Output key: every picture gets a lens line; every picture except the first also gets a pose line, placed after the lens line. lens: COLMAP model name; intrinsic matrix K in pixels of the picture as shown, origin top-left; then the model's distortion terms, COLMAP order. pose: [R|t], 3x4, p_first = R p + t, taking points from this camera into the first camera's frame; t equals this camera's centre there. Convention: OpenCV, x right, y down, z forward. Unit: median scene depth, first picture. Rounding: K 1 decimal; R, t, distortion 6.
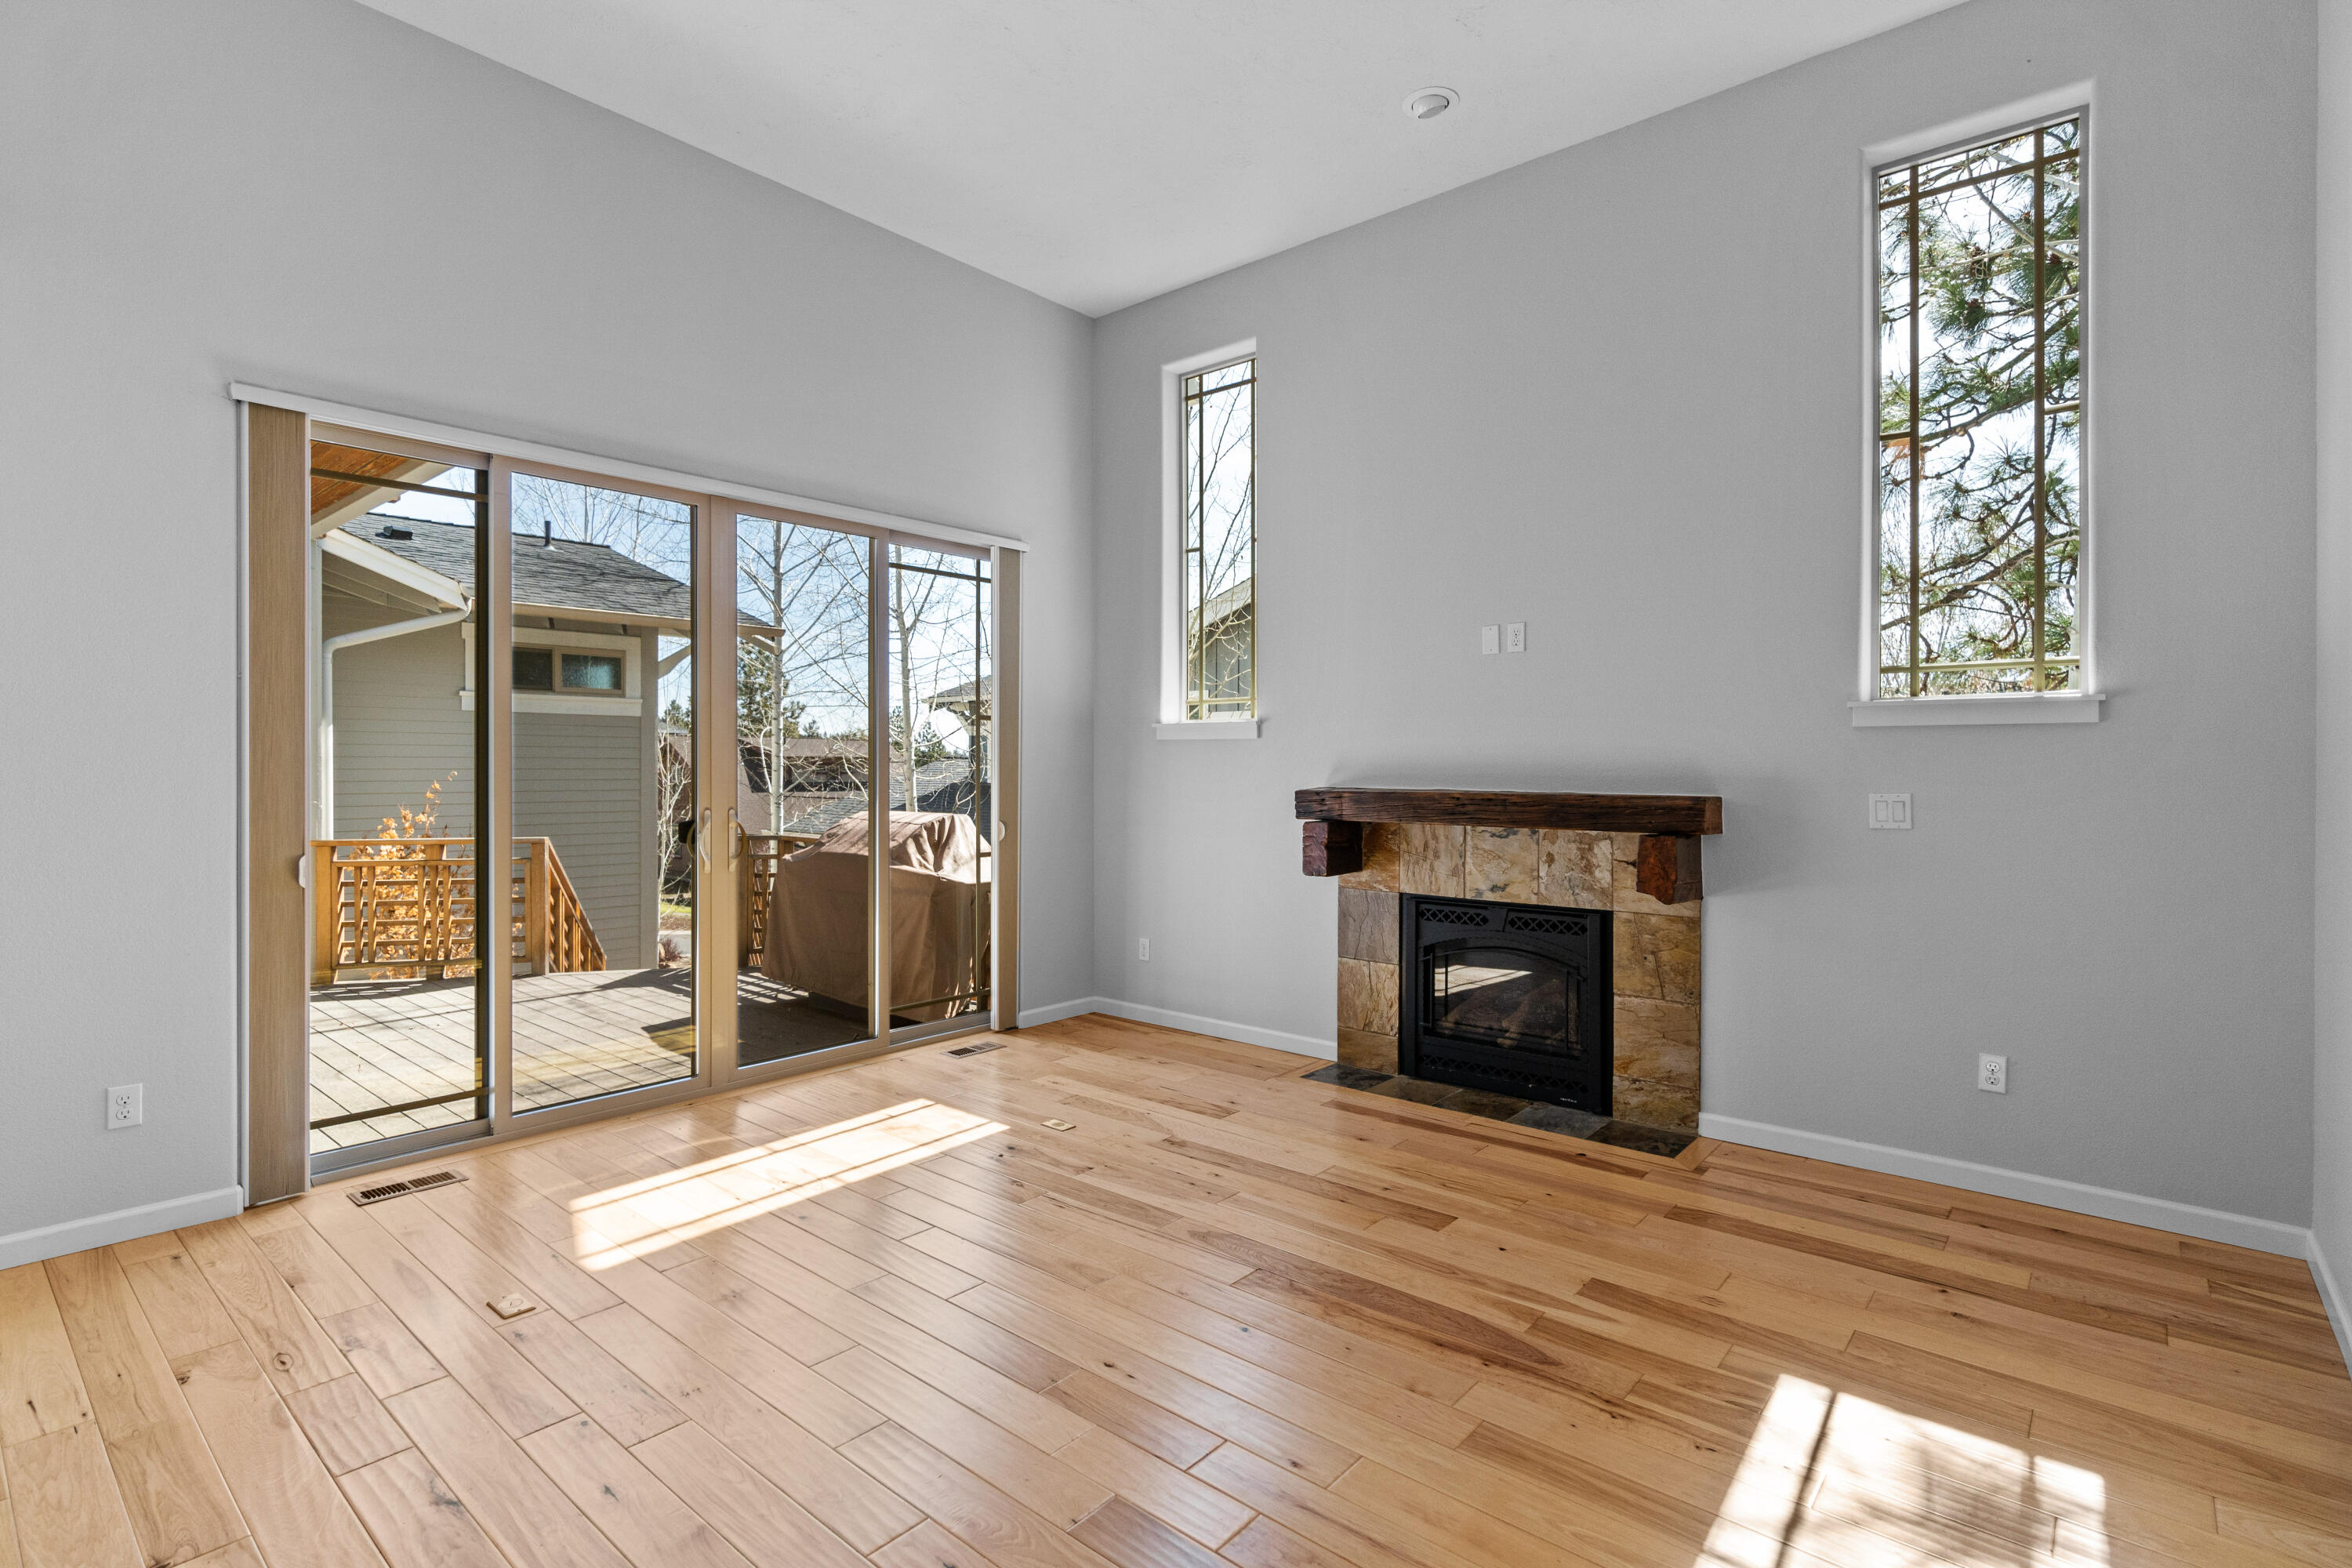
lens RADIAL K [[1083.5, 0, 1164.9], [0, 1083.5, 778.6], [0, 0, 1]] dist [-0.002314, 0.000322]
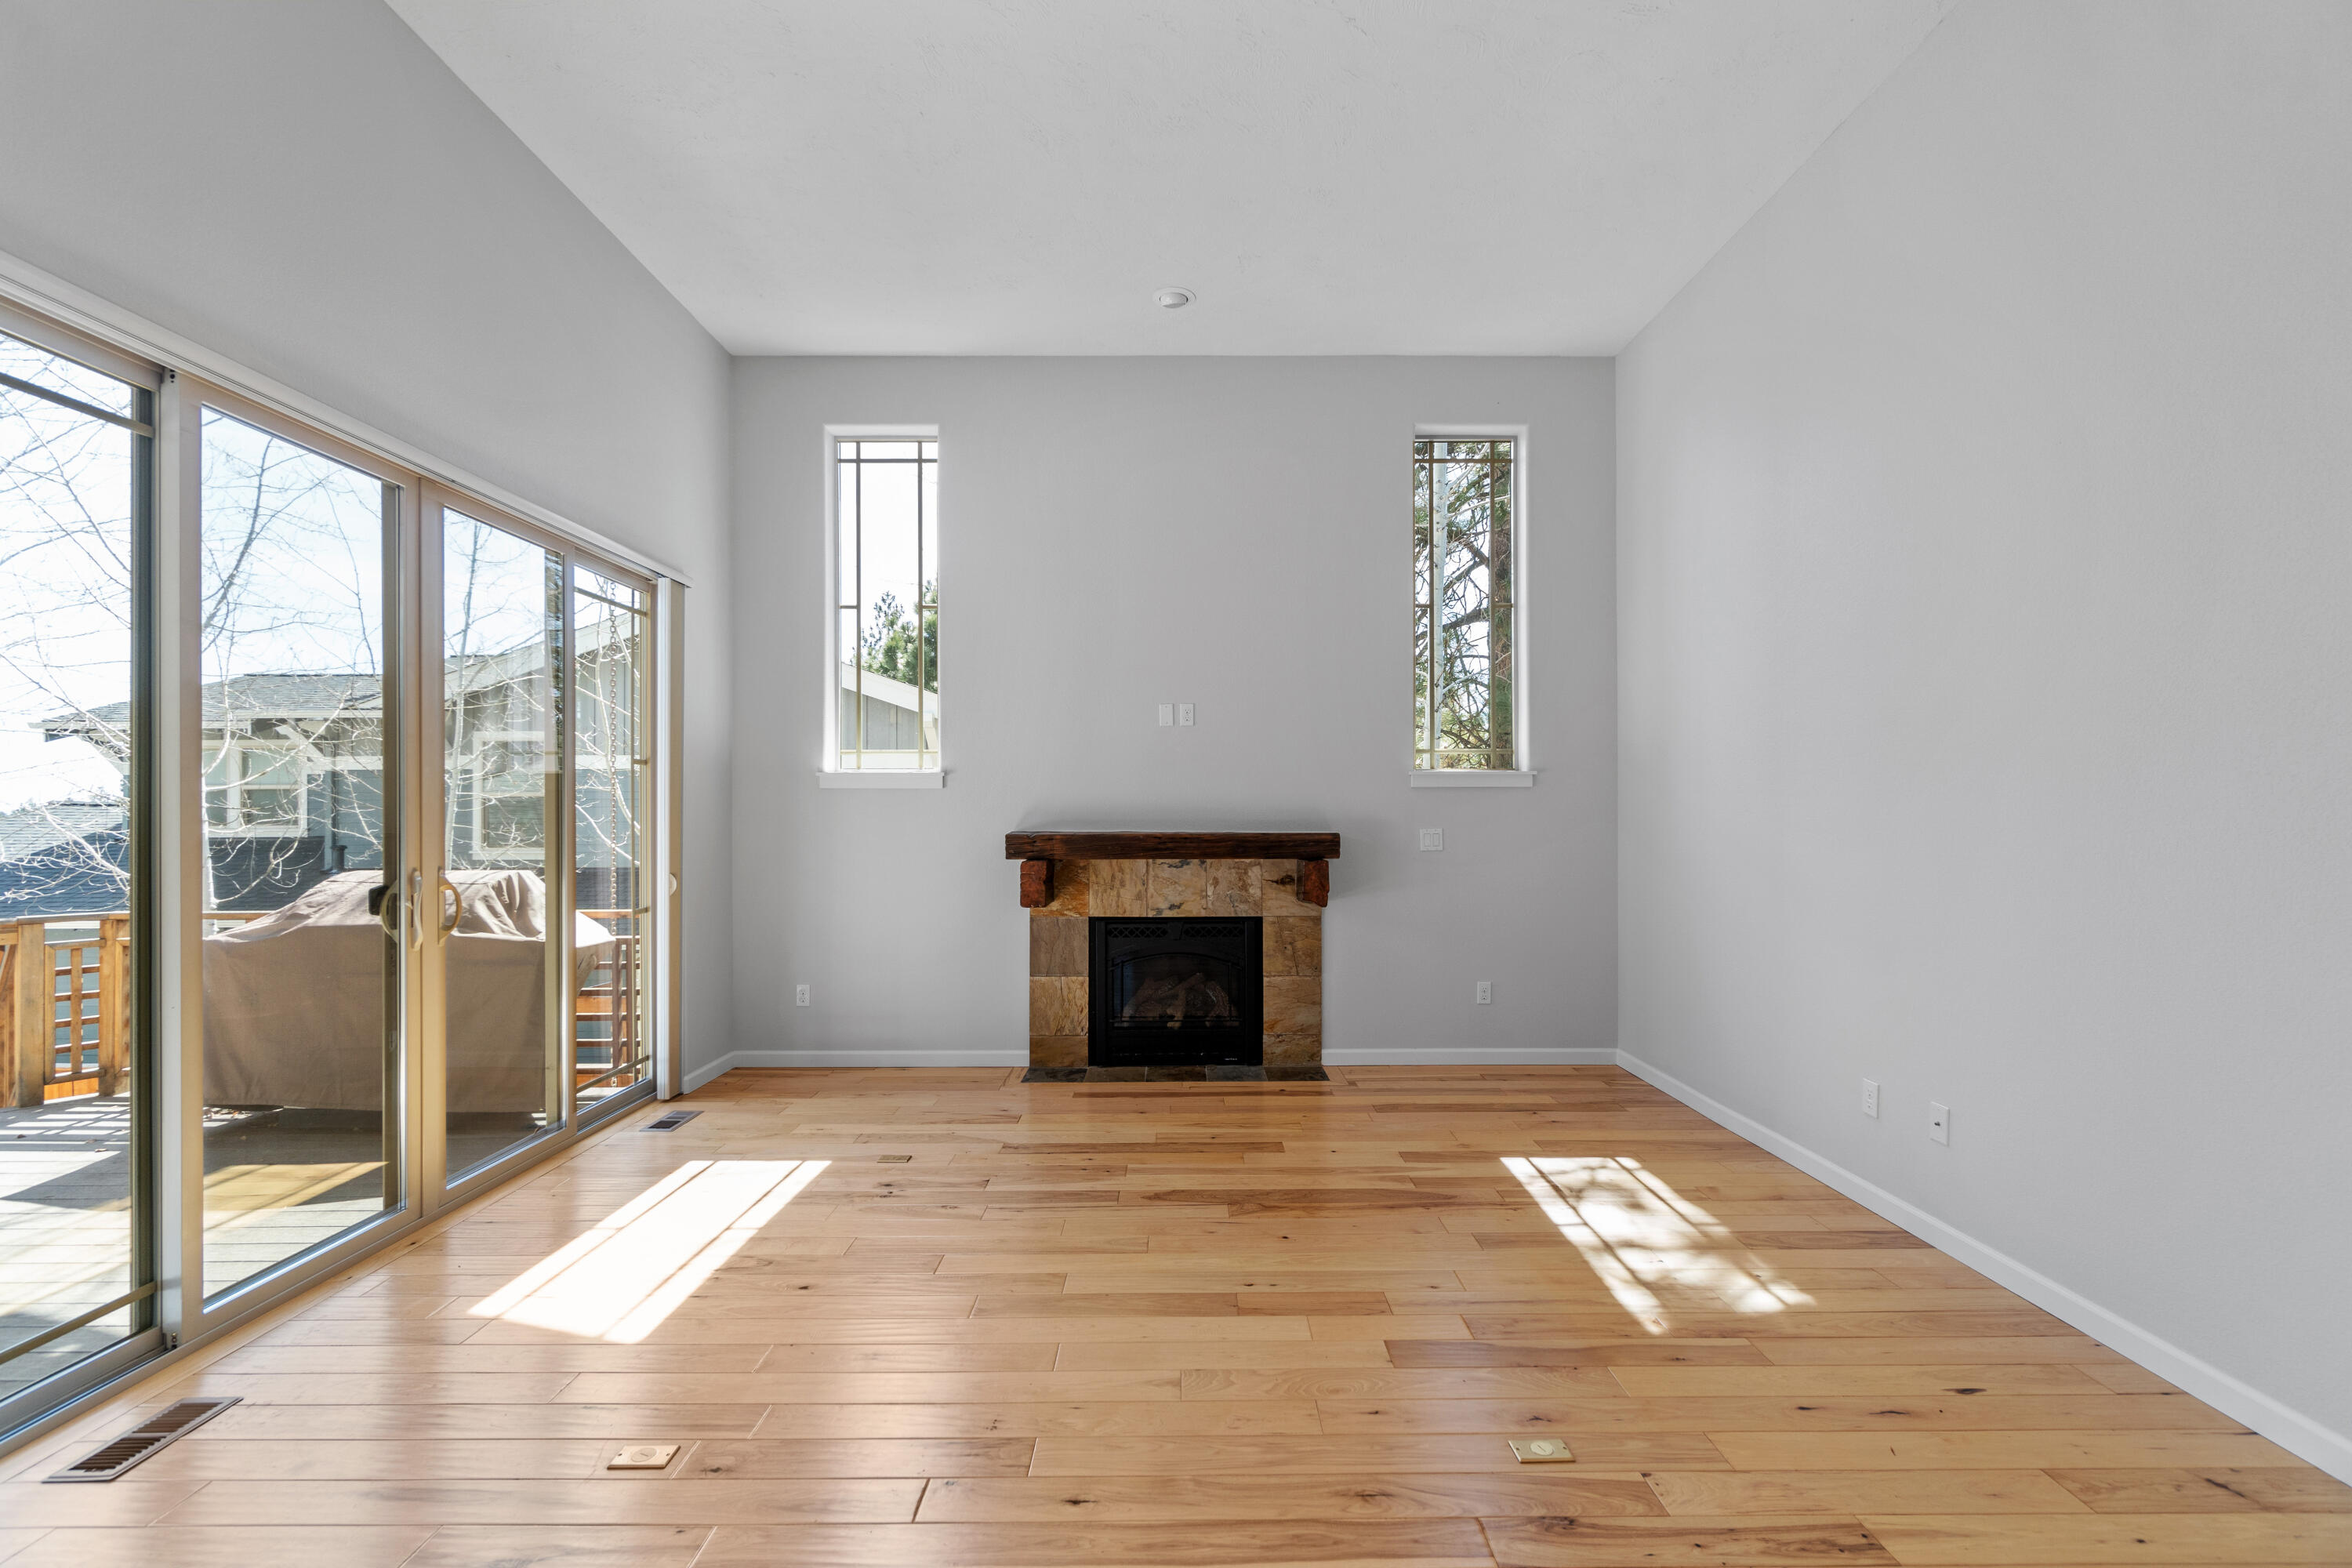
lens RADIAL K [[1022.1, 0, 1129.9], [0, 1022.1, 818.1], [0, 0, 1]] dist [-0.003006, 0.000676]
pose [[0.769958, -0.006797, 0.638058, -0.544762], [0.011337, 0.999931, -0.003030, -0.001873], [-0.637993, 0.009567, 0.769982, 0.096155]]
